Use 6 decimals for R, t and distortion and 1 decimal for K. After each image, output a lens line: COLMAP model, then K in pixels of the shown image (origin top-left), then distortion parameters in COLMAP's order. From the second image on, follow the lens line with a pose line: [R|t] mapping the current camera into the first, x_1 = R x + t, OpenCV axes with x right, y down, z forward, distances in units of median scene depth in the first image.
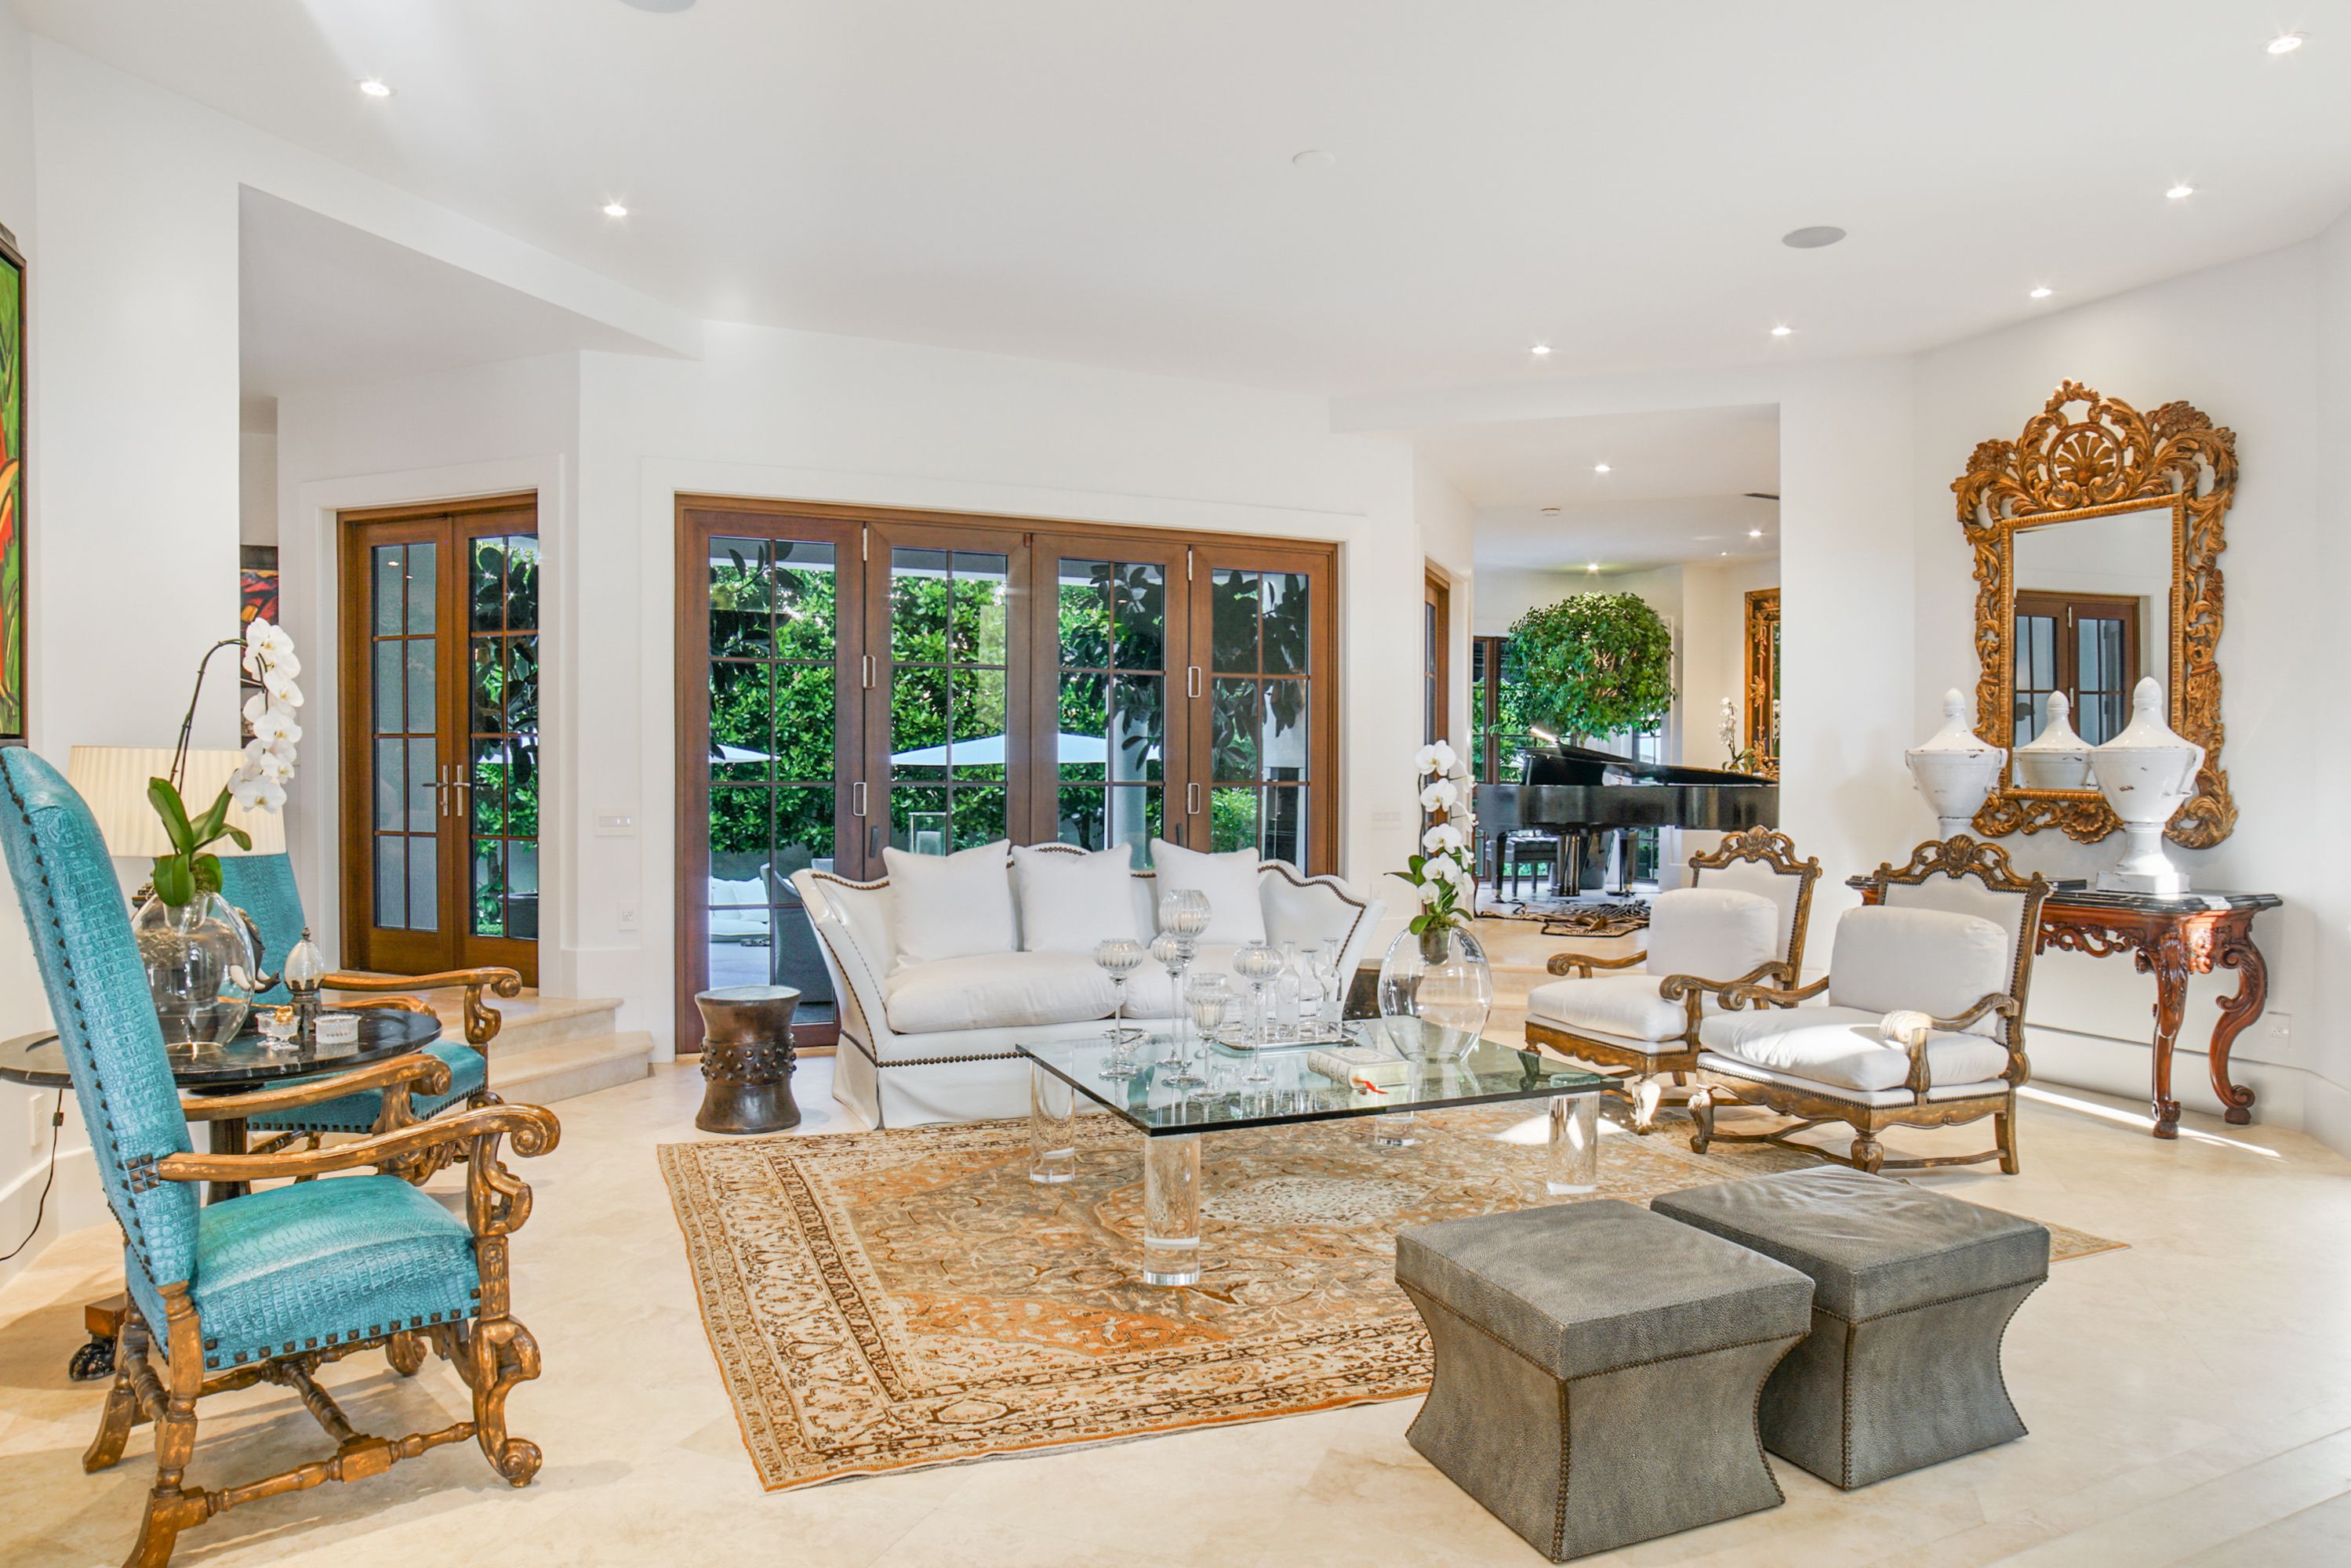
lens RADIAL K [[1488.8, 0, 1180.1], [0, 1488.8, 811.8], [0, 0, 1]] dist [-0.112218, 0.001747]
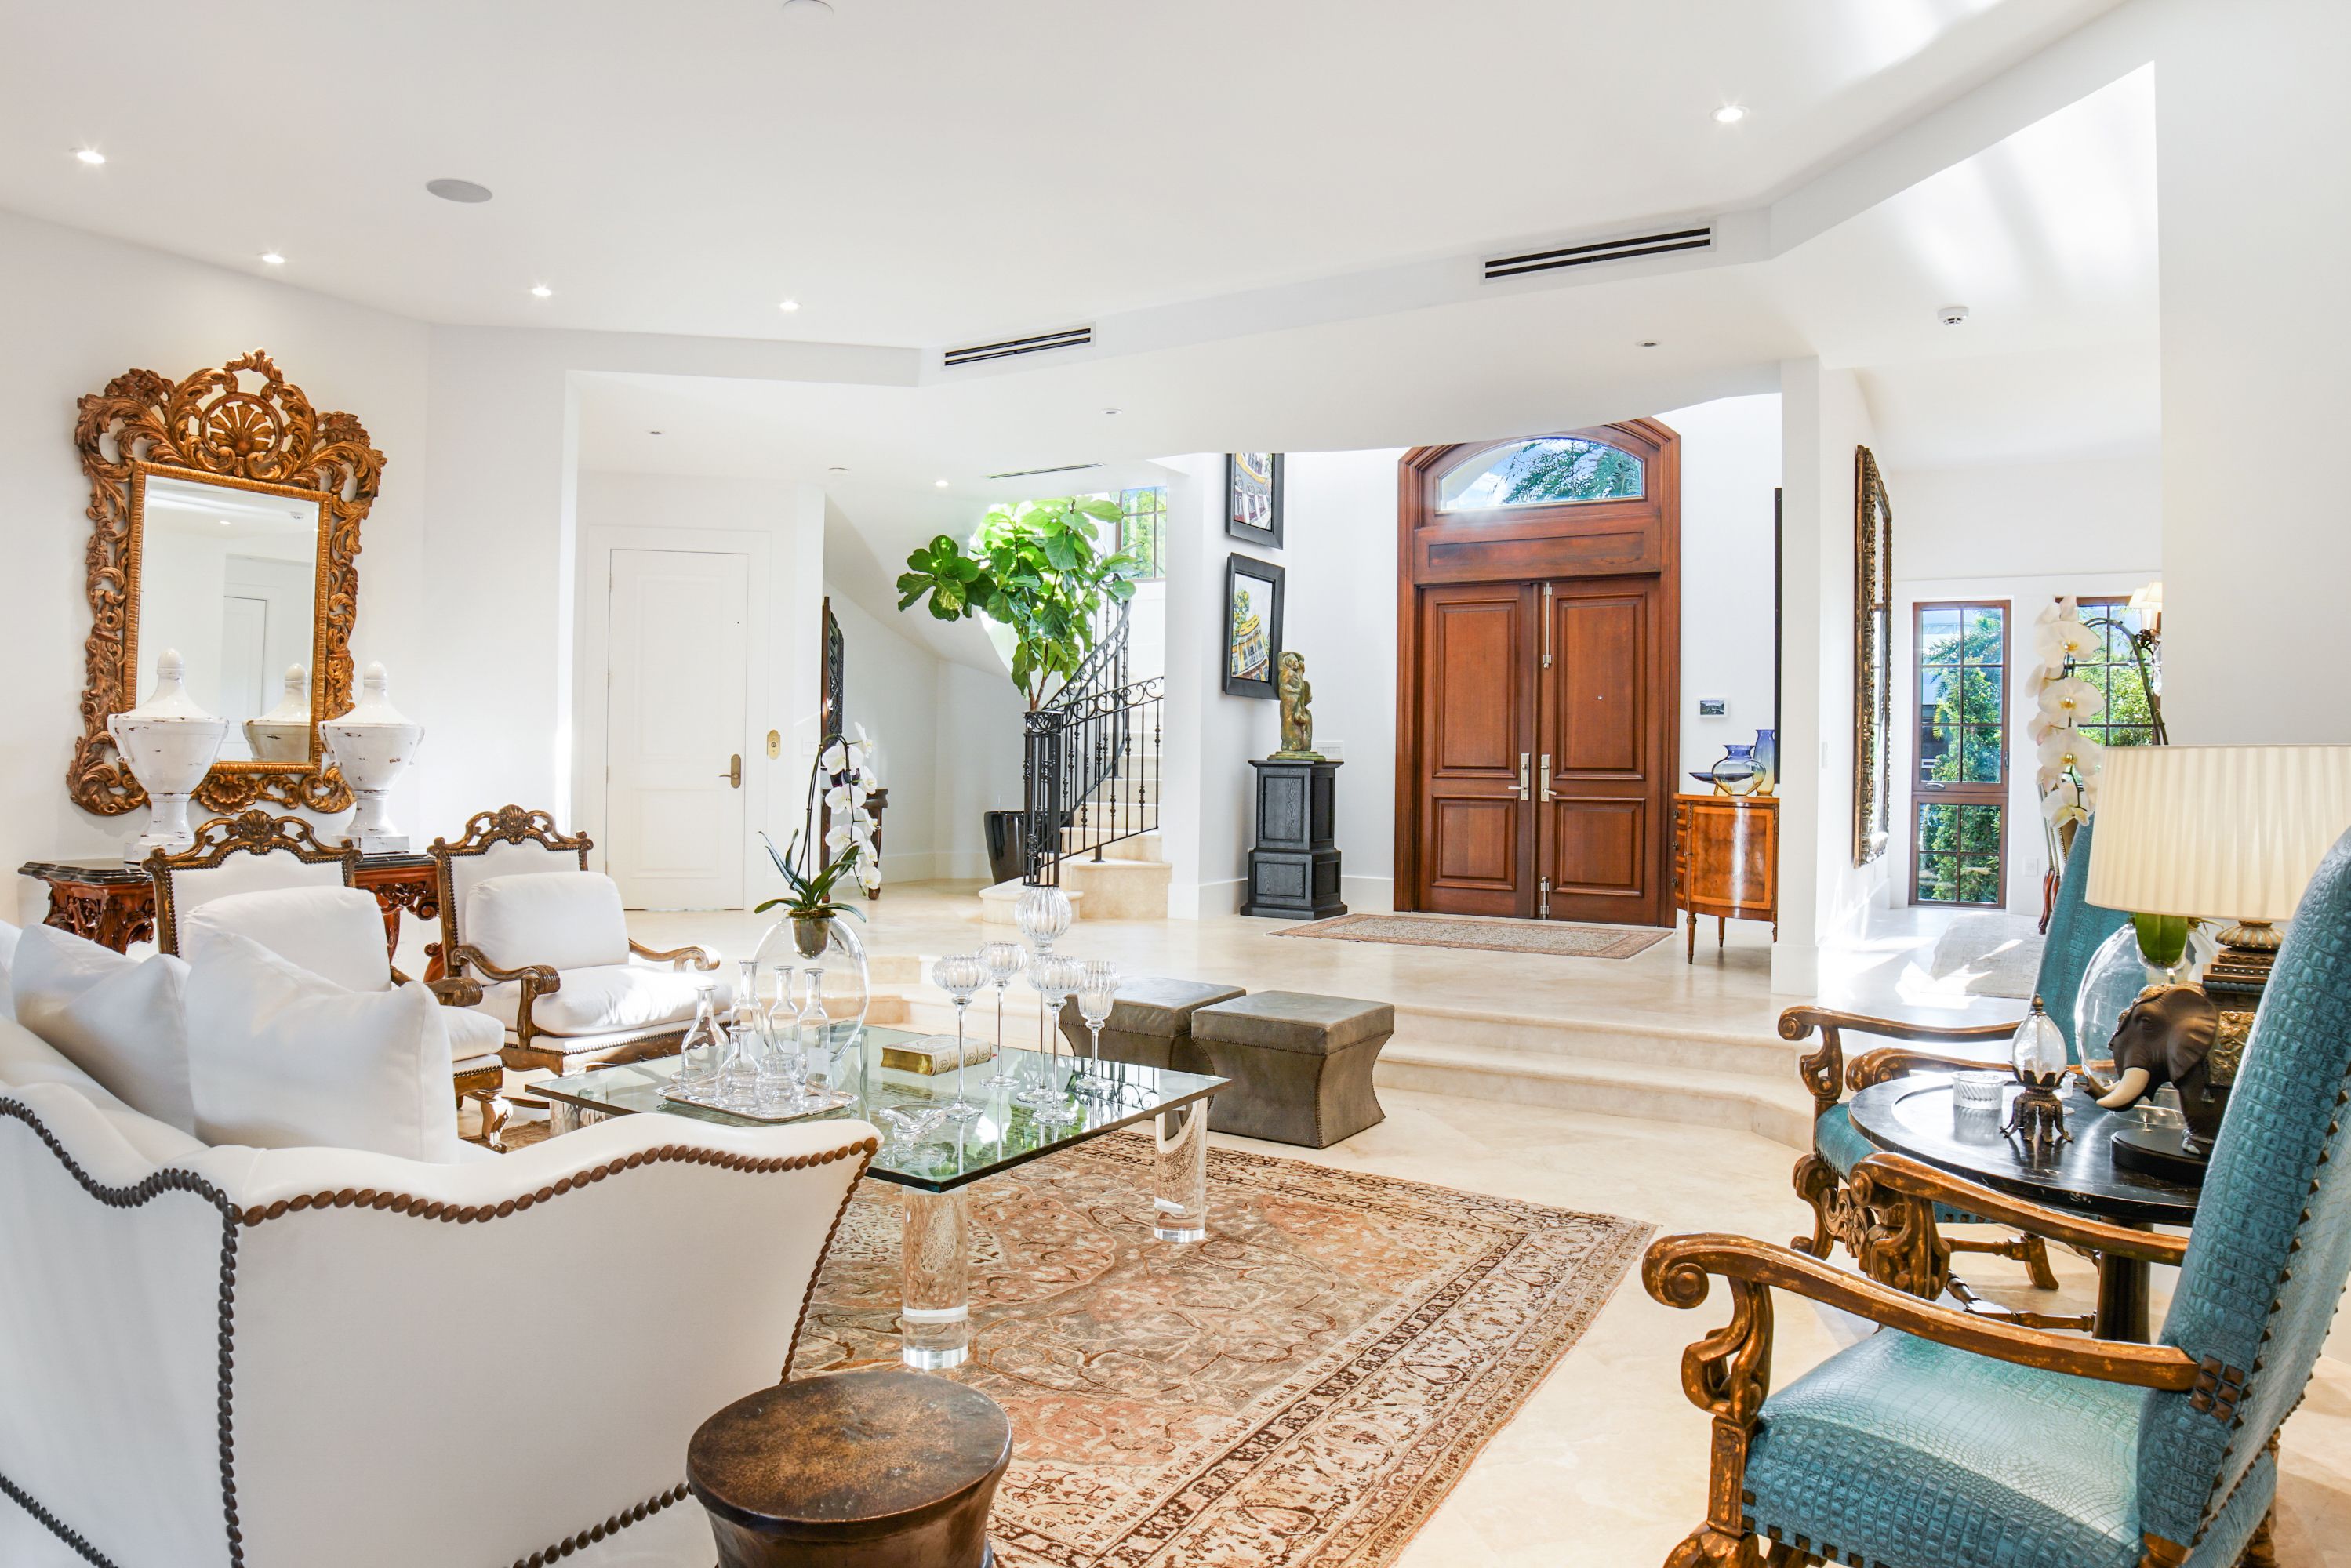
lens RADIAL K [[1461.6, 0, 1177.2], [0, 1461.6, 755.5], [0, 0, 1]] dist [-0.079041, 0.003780]
pose [[-0.597509, -0.008486, 0.801818, -0.695712], [-0.000367, 0.999947, 0.010310, -0.036558], [-0.801862, 0.005866, -0.597480, 1.332109]]
